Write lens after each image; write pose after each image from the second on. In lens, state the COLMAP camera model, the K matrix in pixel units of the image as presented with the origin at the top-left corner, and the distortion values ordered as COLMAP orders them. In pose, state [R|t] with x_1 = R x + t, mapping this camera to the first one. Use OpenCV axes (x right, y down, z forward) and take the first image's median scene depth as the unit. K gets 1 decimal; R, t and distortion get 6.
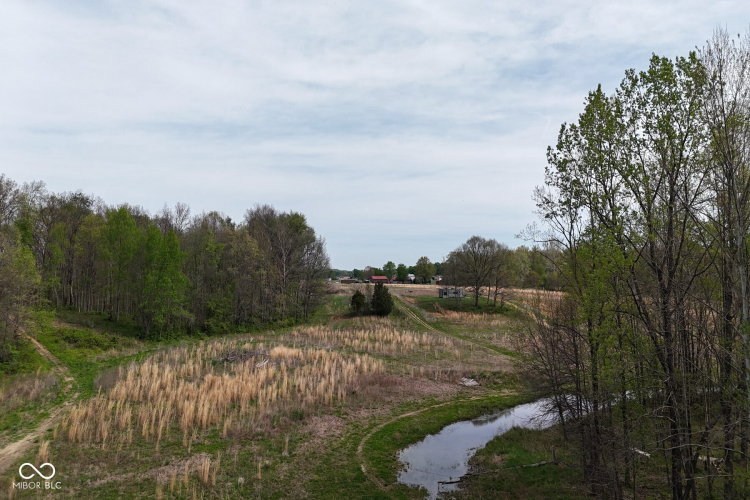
lens RADIAL K [[554.6, 0, 376.6], [0, 554.6, 272.7], [0, 0, 1]] dist [0.125099, -0.153304]
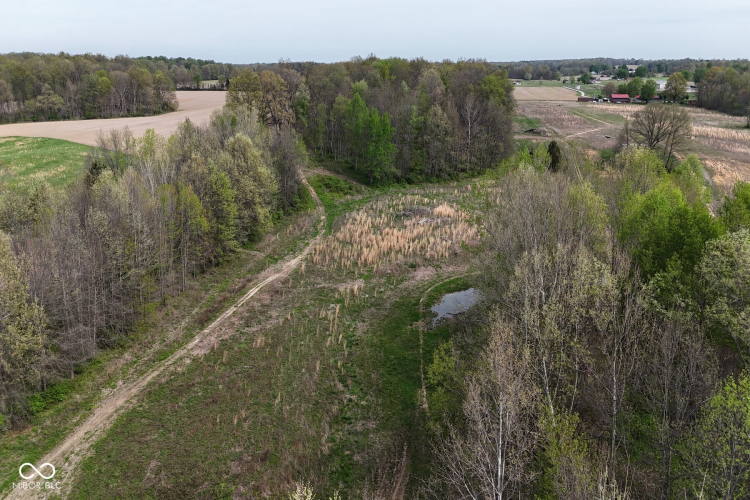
lens RADIAL K [[589.0, 0, 358.0], [0, 589.0, 239.1], [0, 0, 1]] dist [0.071477, -0.081367]
pose [[0.877224, 0.138185, -0.459763, 0.495084], [0.016092, 0.948678, 0.315835, -0.384927], [0.479811, -0.284456, 0.829980, -0.610833]]
